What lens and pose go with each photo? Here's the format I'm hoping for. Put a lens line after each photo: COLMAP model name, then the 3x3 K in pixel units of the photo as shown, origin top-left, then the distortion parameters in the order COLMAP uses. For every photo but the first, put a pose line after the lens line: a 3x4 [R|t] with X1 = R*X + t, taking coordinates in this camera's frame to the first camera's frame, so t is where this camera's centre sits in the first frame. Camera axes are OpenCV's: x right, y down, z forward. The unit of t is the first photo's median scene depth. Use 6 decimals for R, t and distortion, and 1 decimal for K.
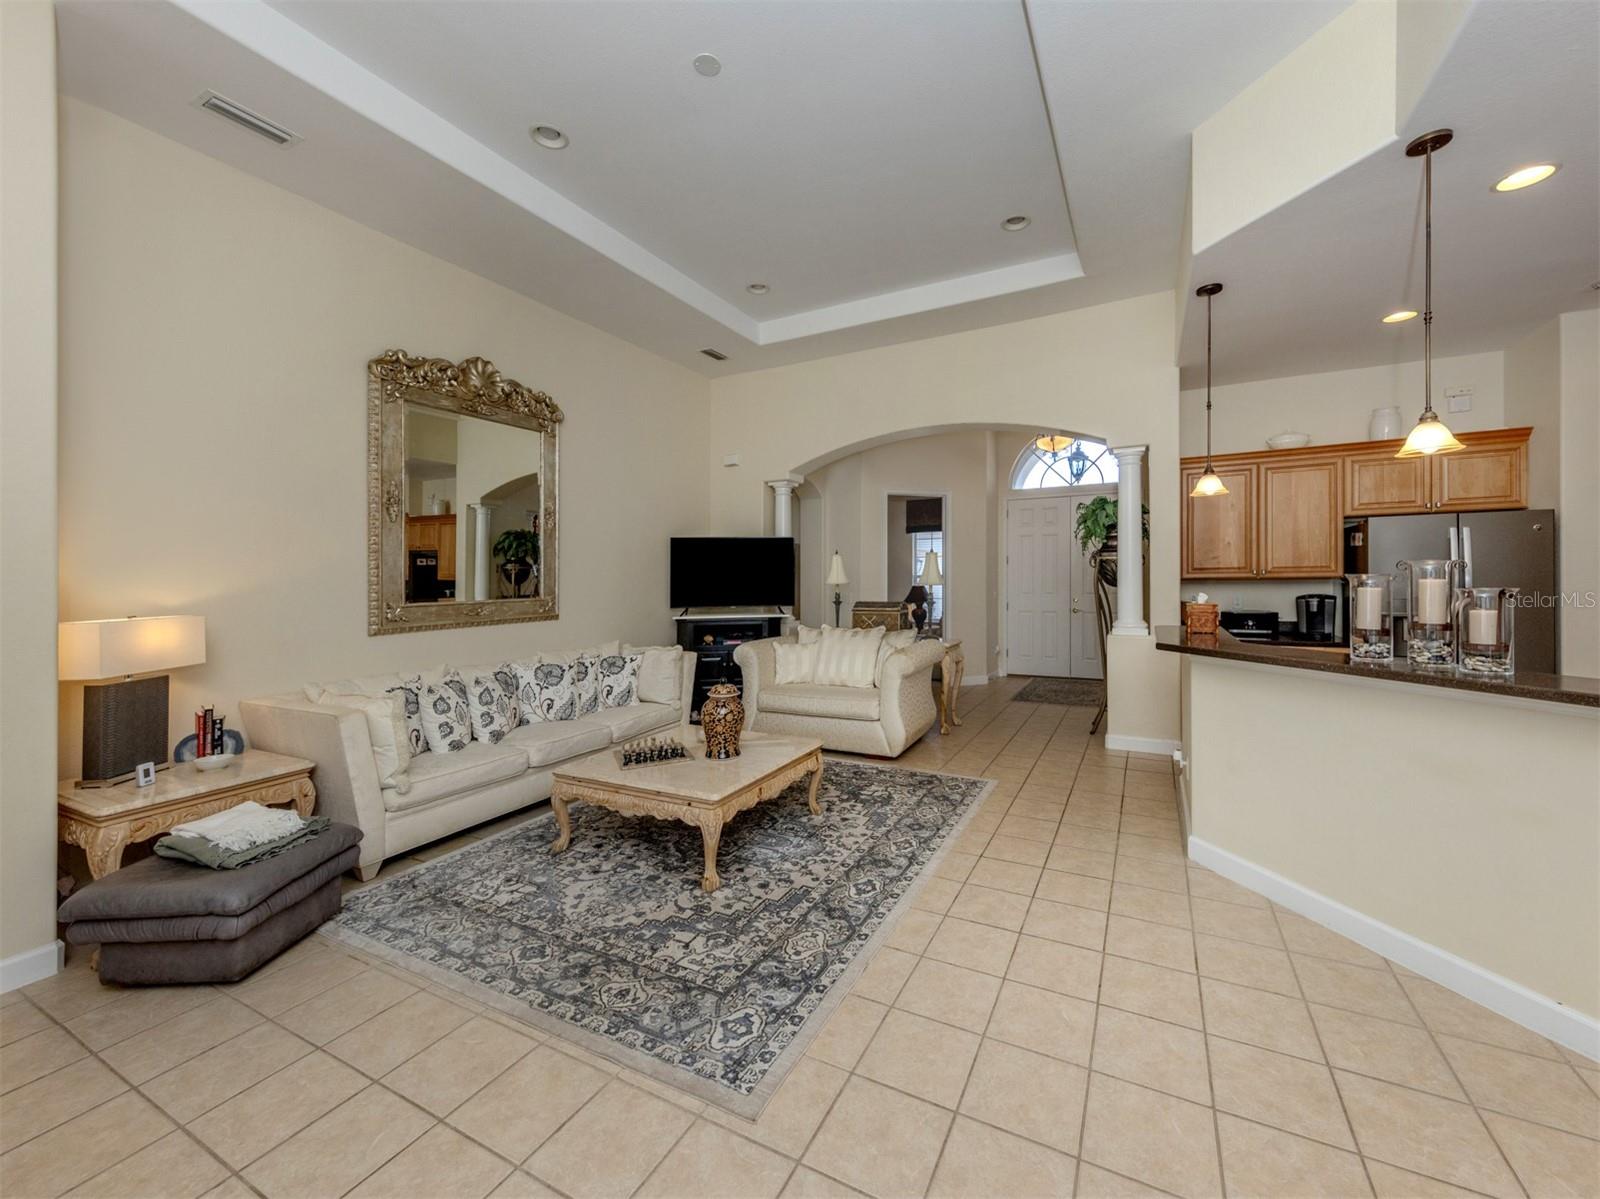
lens RADIAL K [[613.2, 0, 877.5], [0, 613.2, 573.5], [0, 0, 1]] dist [0.002281, 0.000266]
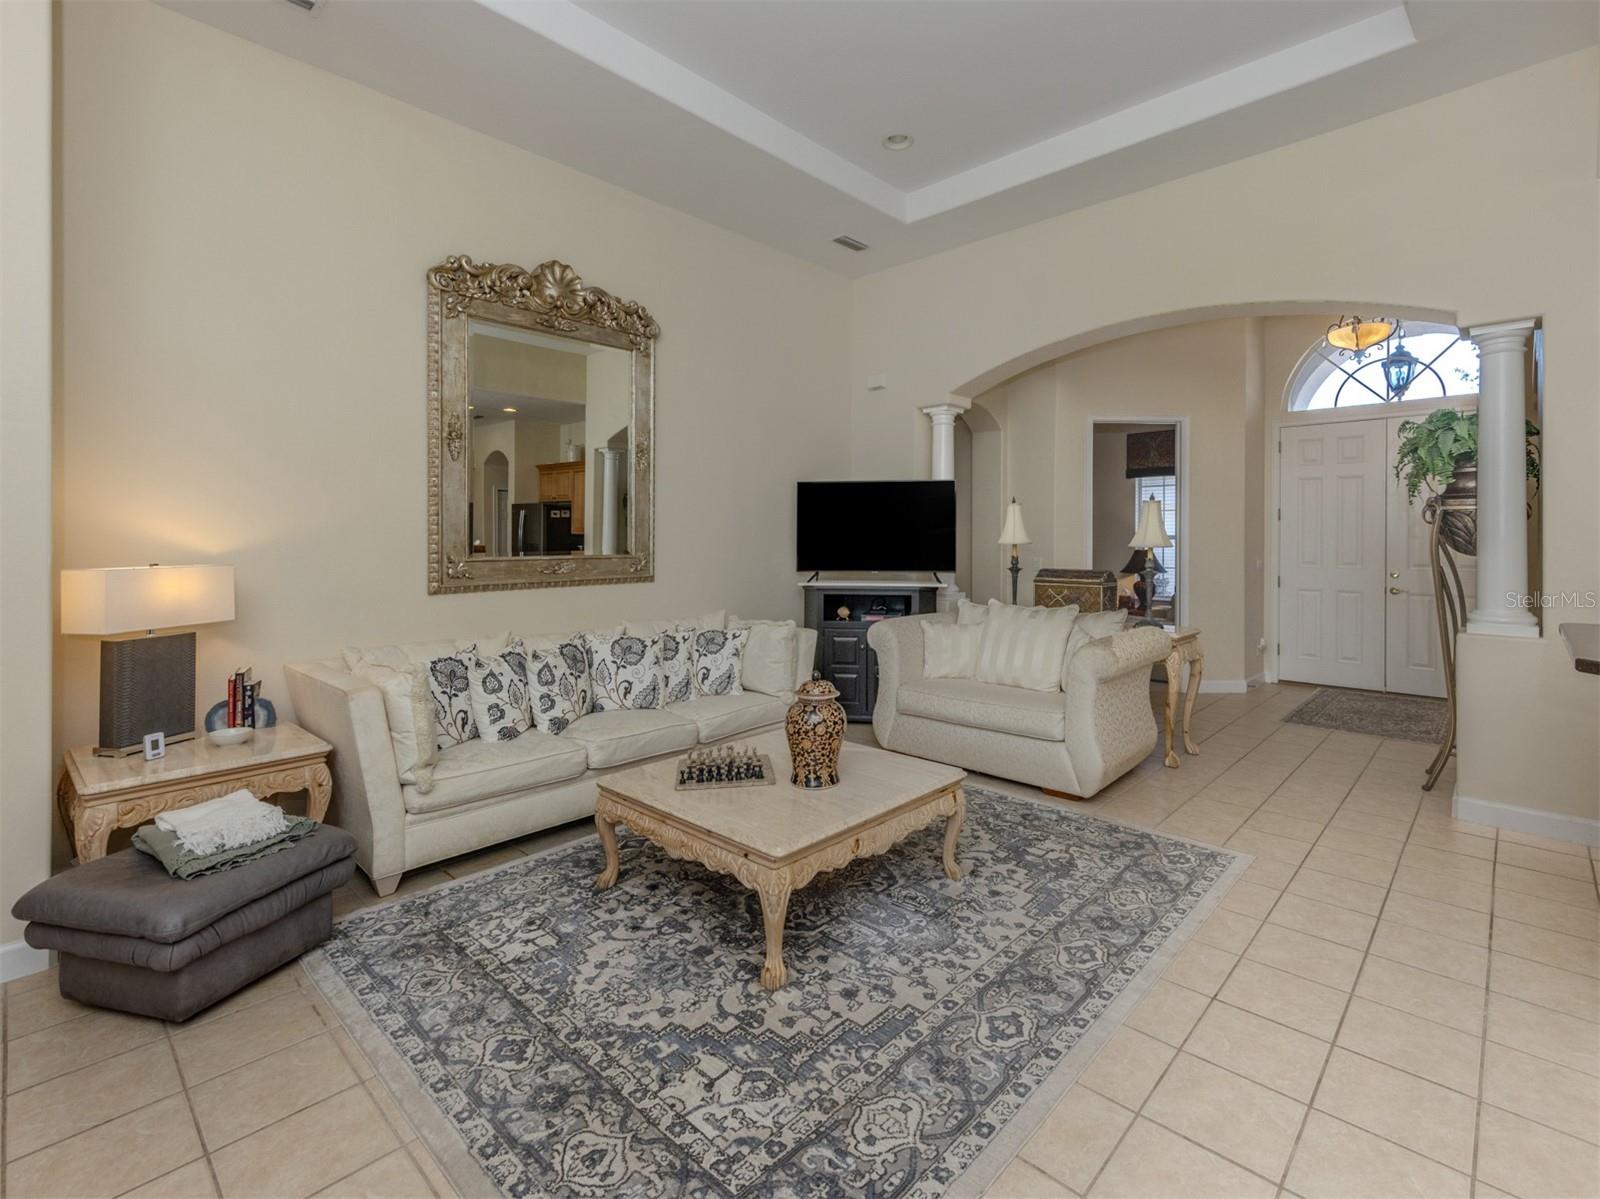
lens RADIAL K [[768.6, 0, 851.1], [0, 768.6, 524.9], [0, 0, 1]] dist [0.004188, -0.000529]
pose [[0.954842, 0.007472, -0.297021, 0.045418], [-0.010215, 0.999918, -0.007682, 0.007479], [0.296939, 0.010369, 0.954840, 0.156015]]
